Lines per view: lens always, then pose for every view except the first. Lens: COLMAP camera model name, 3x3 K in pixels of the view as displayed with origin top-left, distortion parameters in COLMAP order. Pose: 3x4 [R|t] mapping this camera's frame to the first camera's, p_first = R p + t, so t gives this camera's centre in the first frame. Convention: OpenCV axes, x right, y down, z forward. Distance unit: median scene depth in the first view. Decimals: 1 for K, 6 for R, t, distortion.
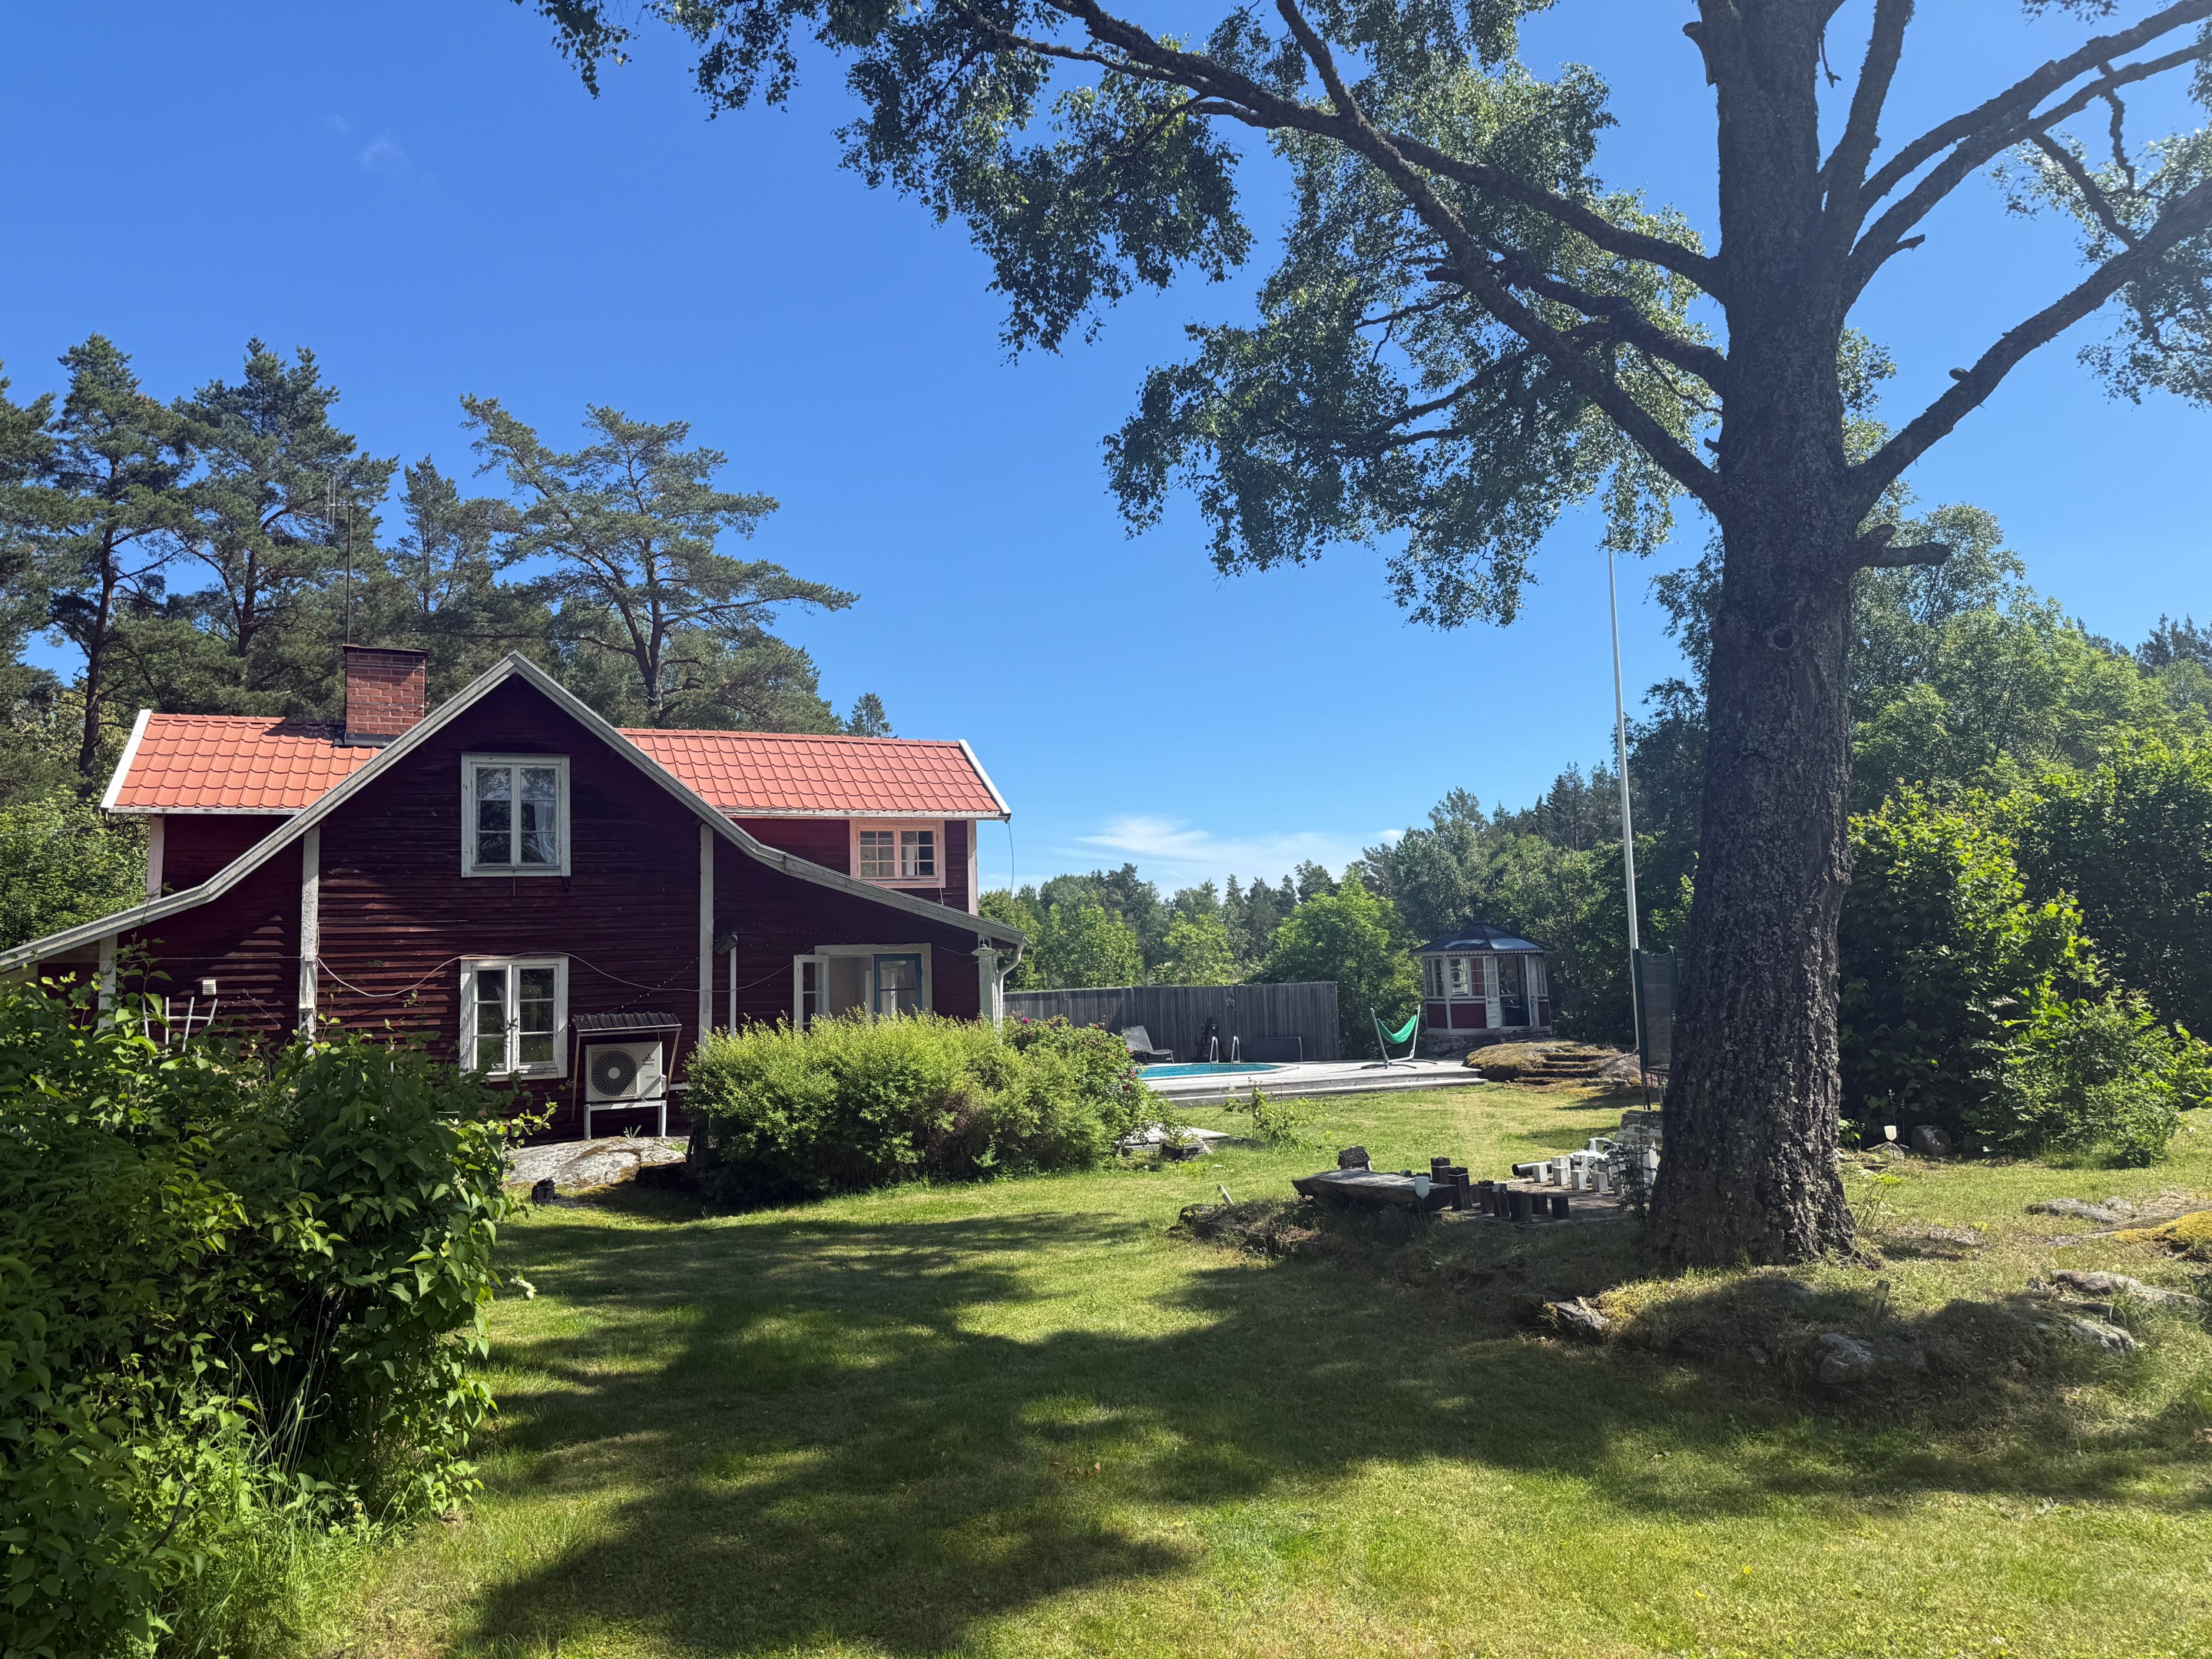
lens RADIAL K [[1497.1, 0, 1161.2], [0, 1497.1, 831.0], [0, 0, 1]] dist [0.058076, -0.180034]
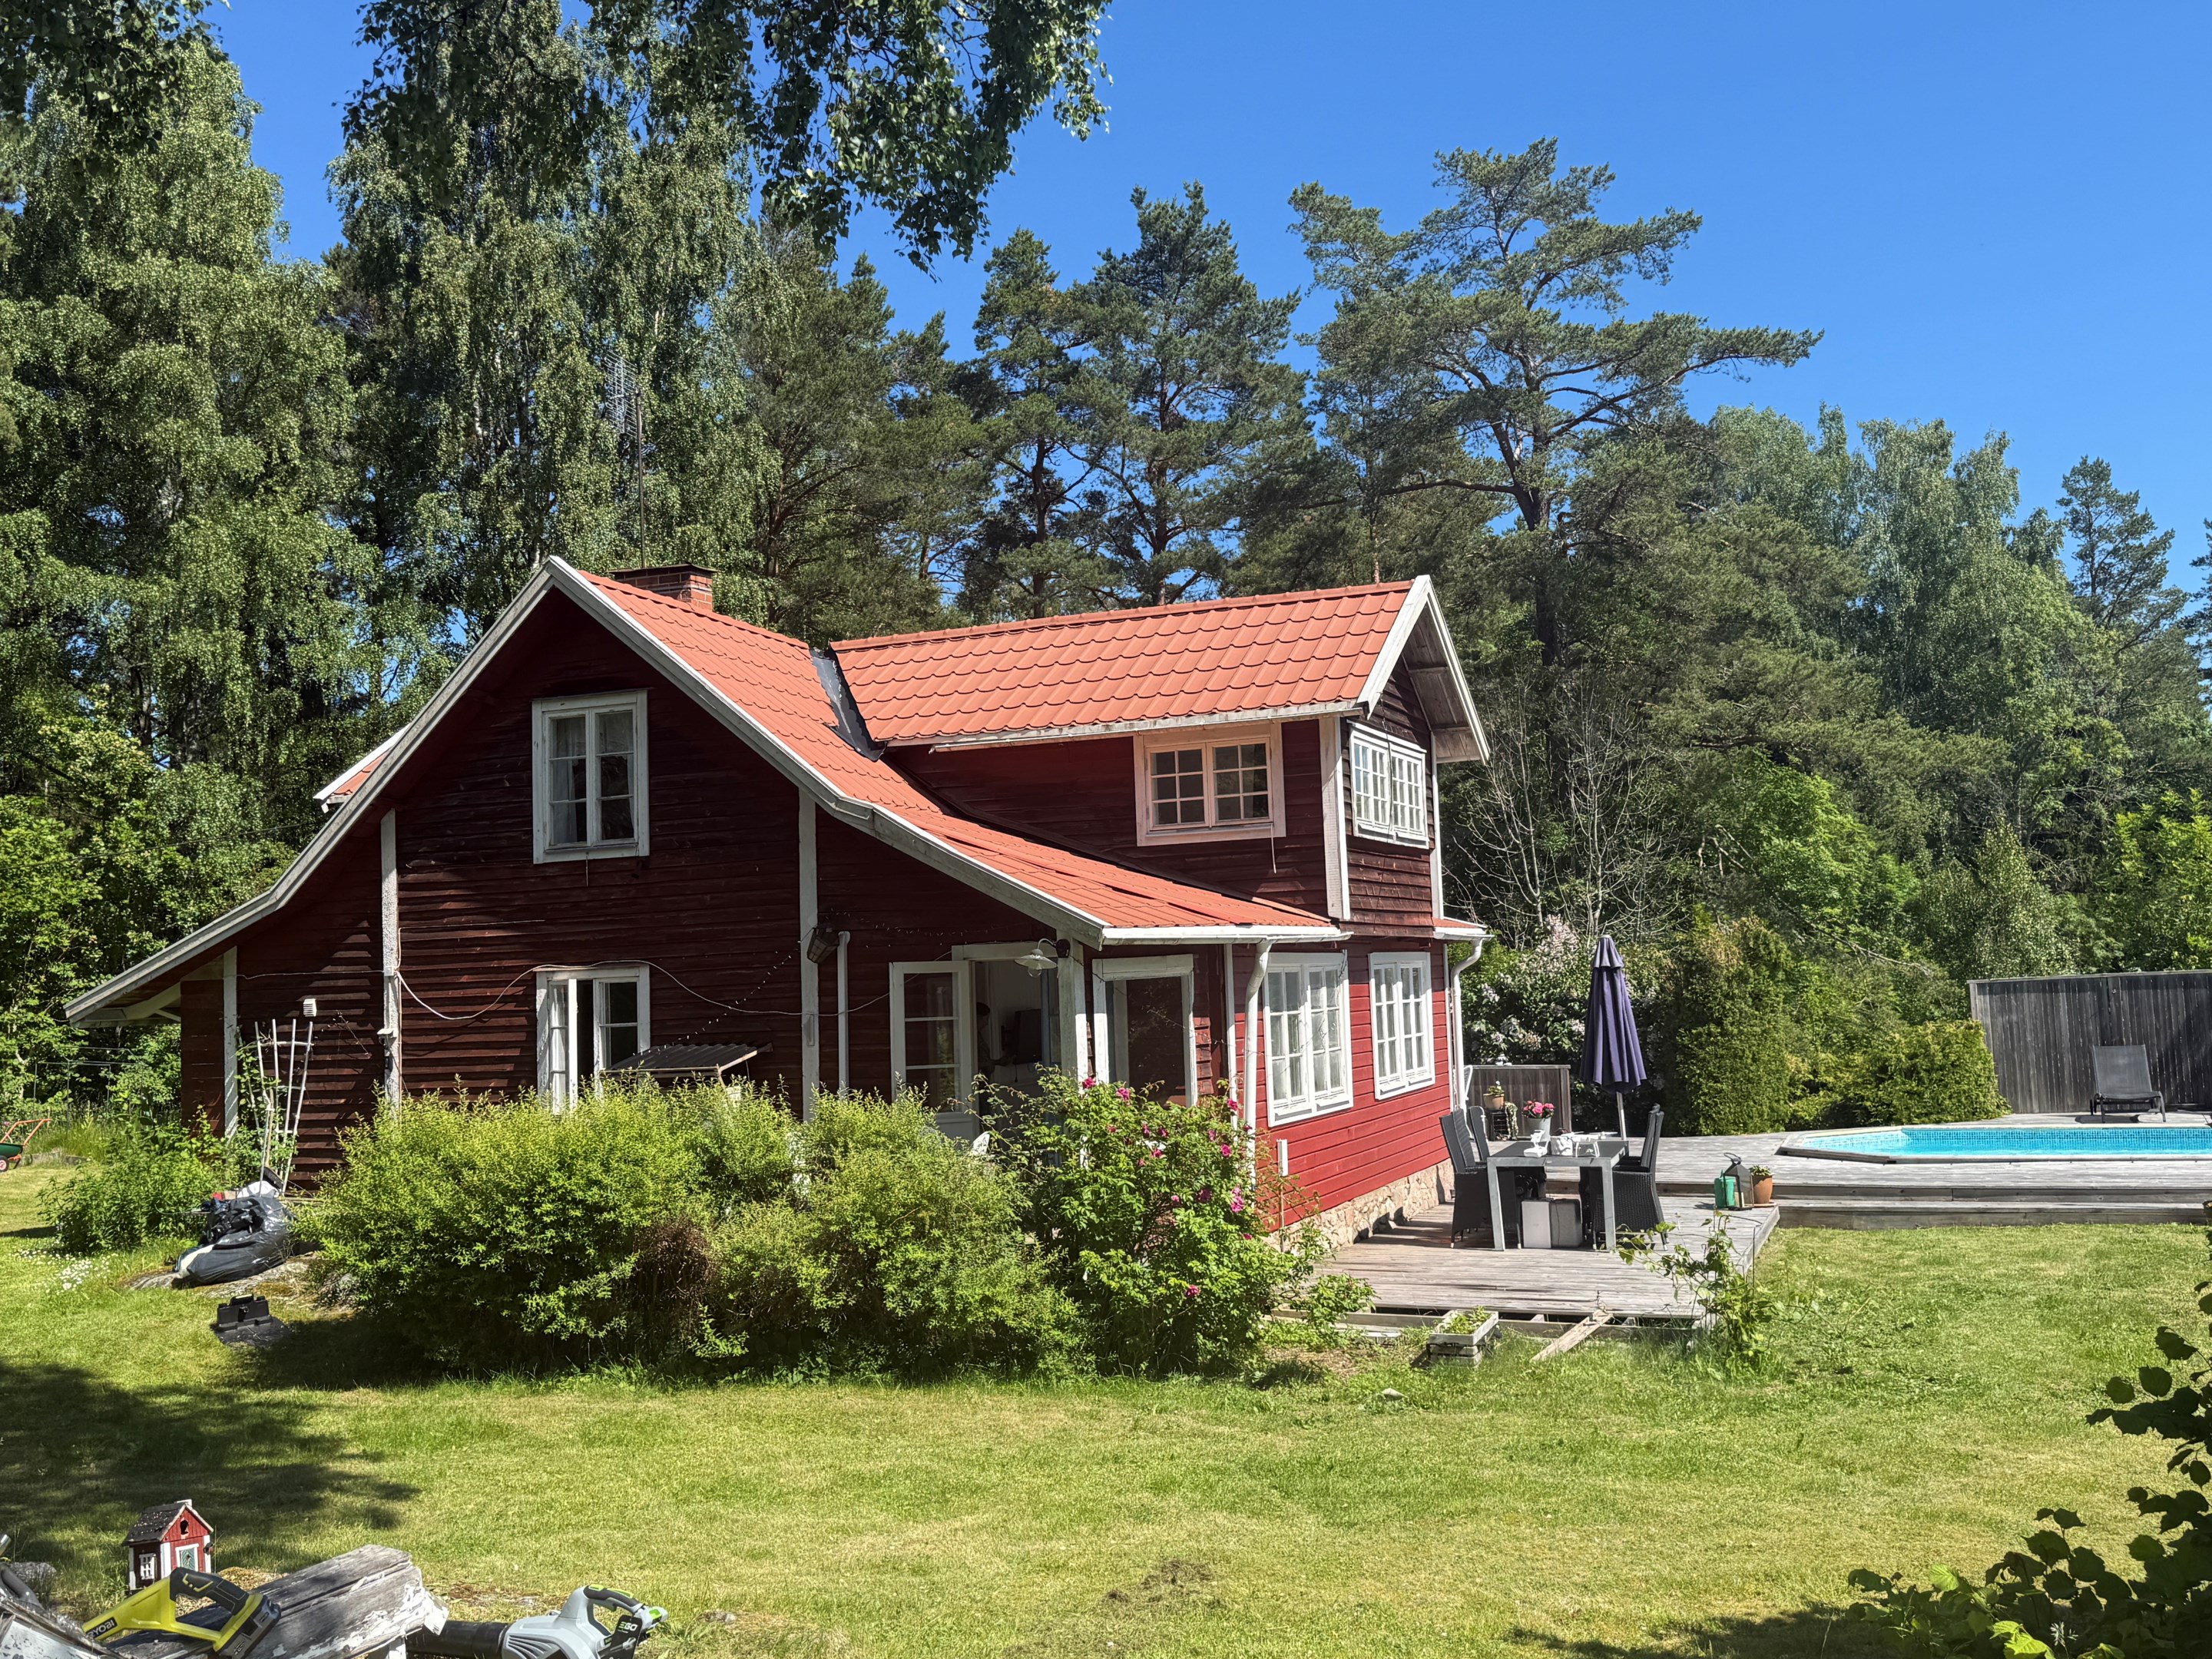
lens RADIAL K [[1967.0, 0, 1138.1], [0, 1967.0, 845.3], [0, 0, 1]] dist [0.052474, -0.151841]
pose [[0.691960, -0.034414, -0.721115, 0.260673], [0.081781, 0.996170, 0.030934, 0.008530], [0.717289, -0.080378, 0.692124, 0.292240]]
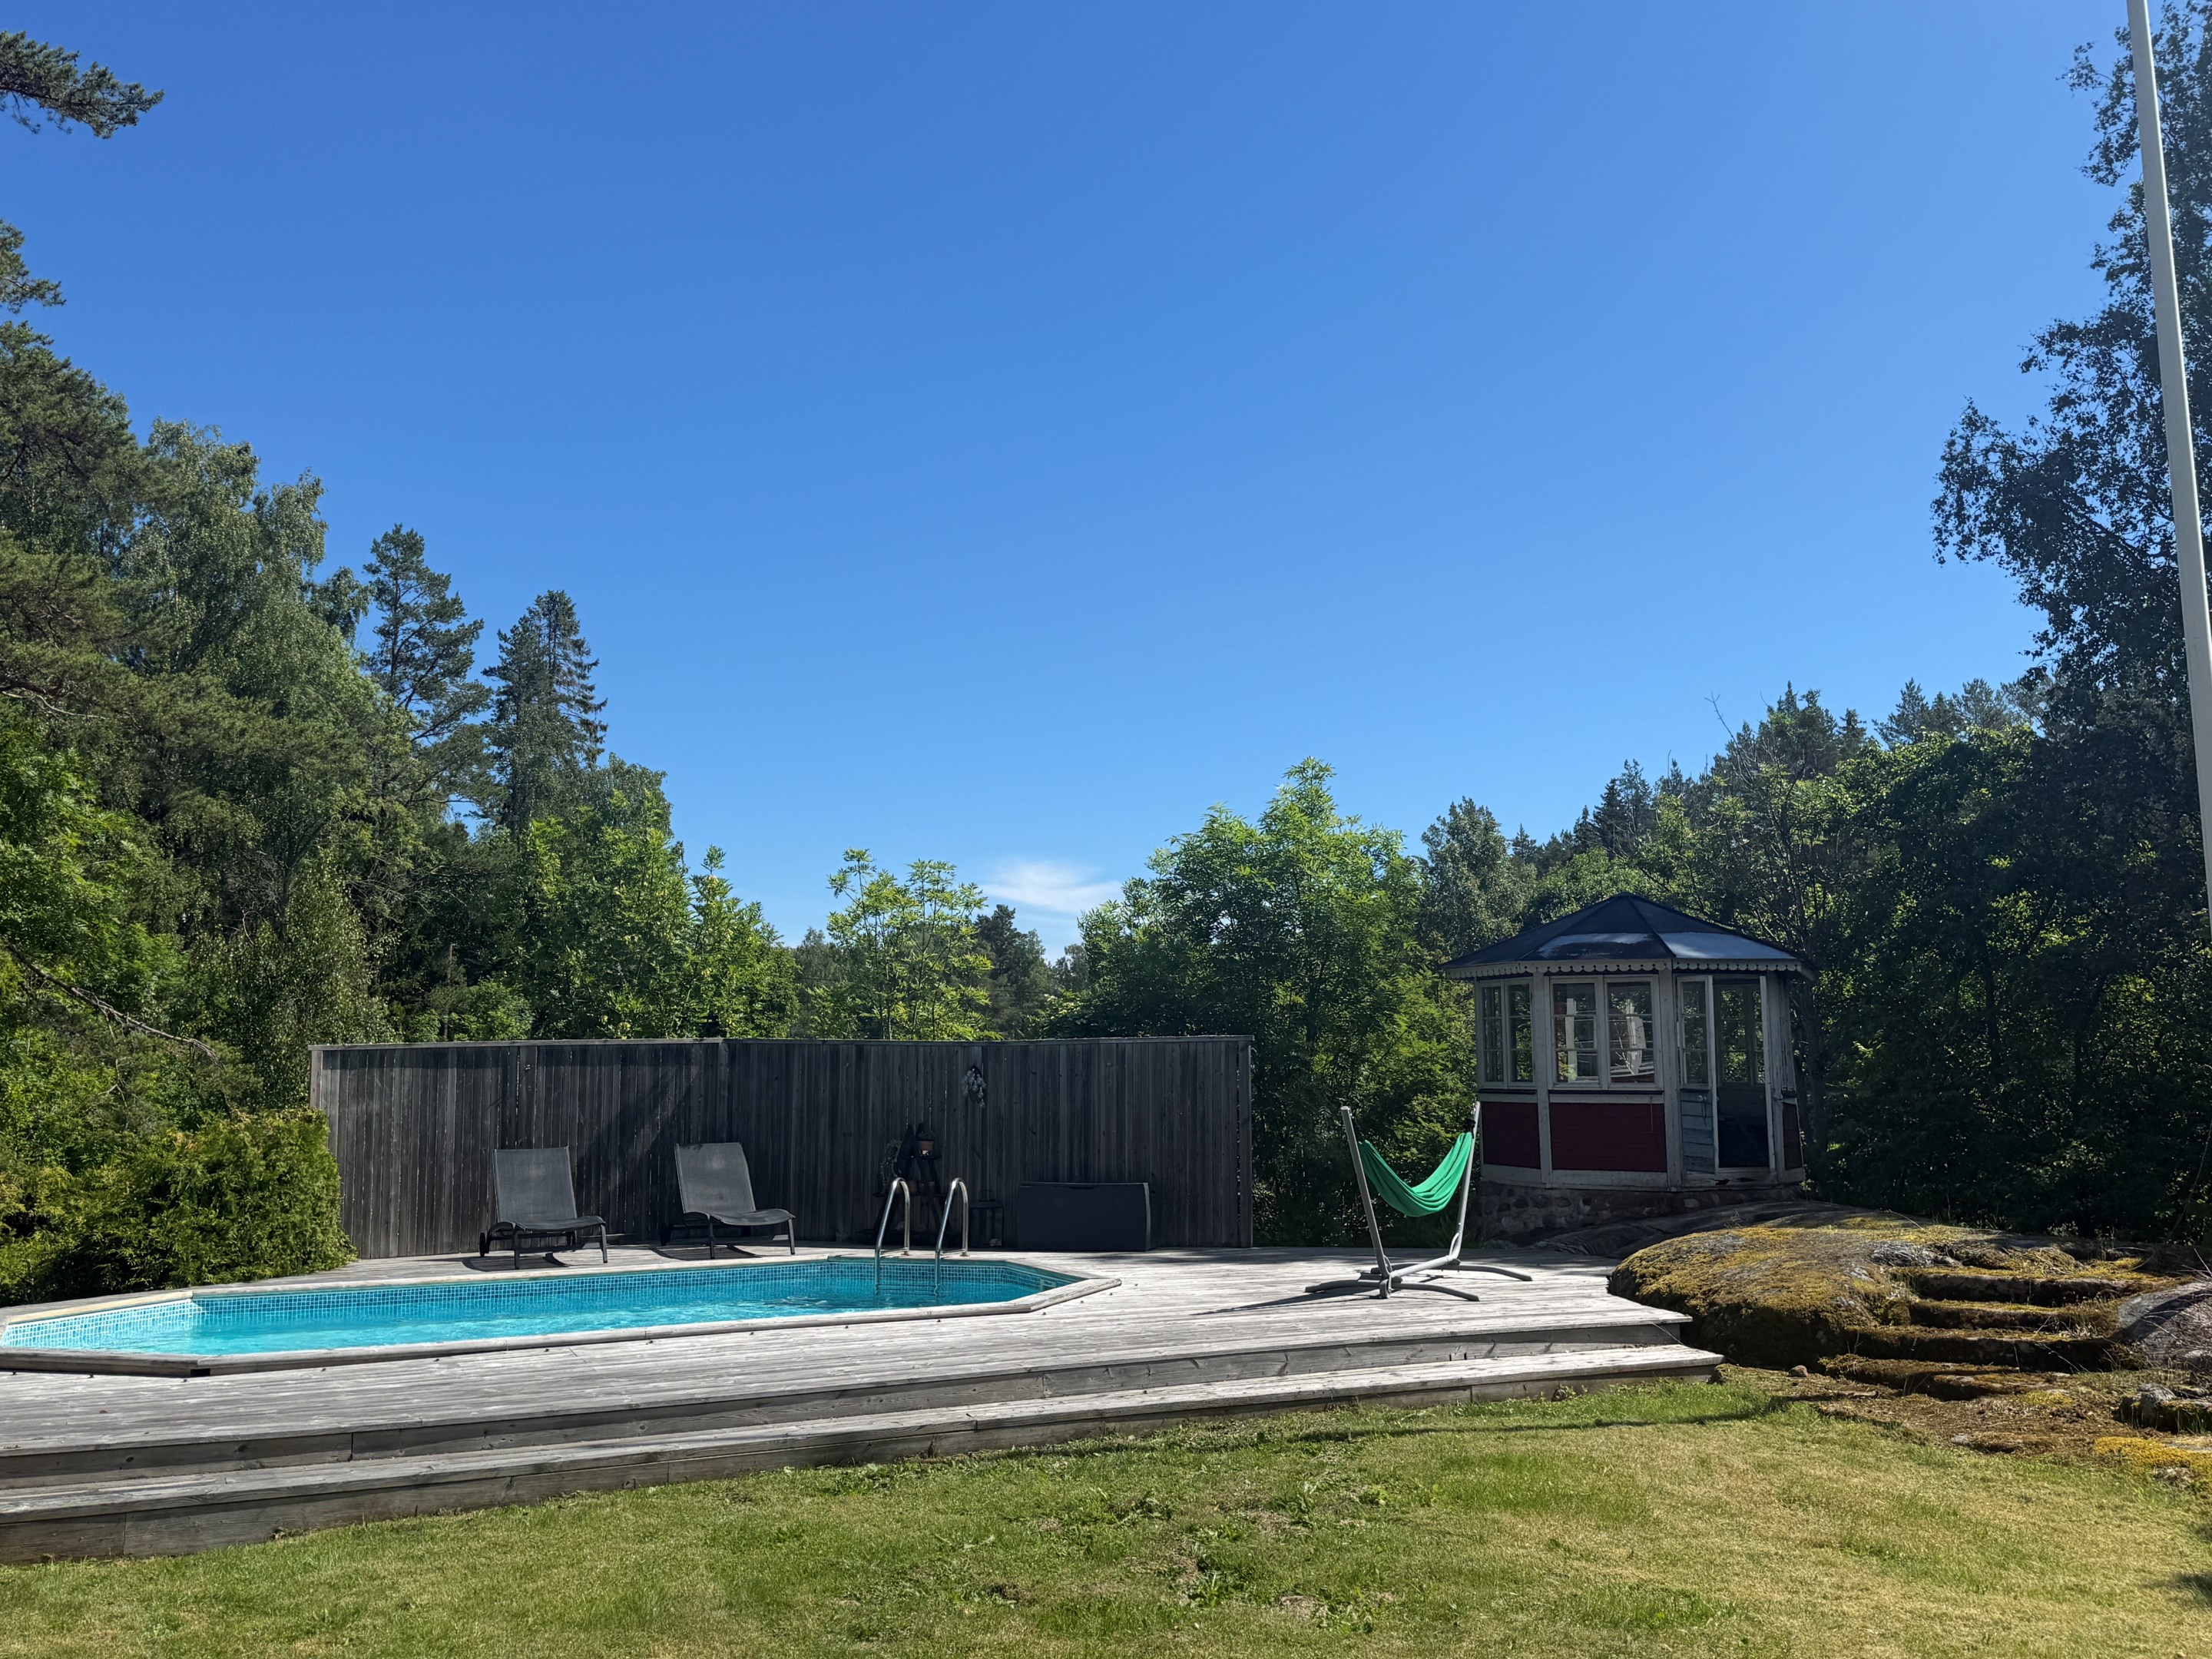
lens RADIAL K [[1967.0, 0, 1138.1], [0, 1967.0, 845.3], [0, 0, 1]] dist [0.052474, -0.151841]
pose [[0.998841, 0.030043, 0.037602, 0.083201], [-0.029510, 0.999457, -0.014649, 0.073265], [-0.038022, 0.013522, 0.999185, 0.612339]]
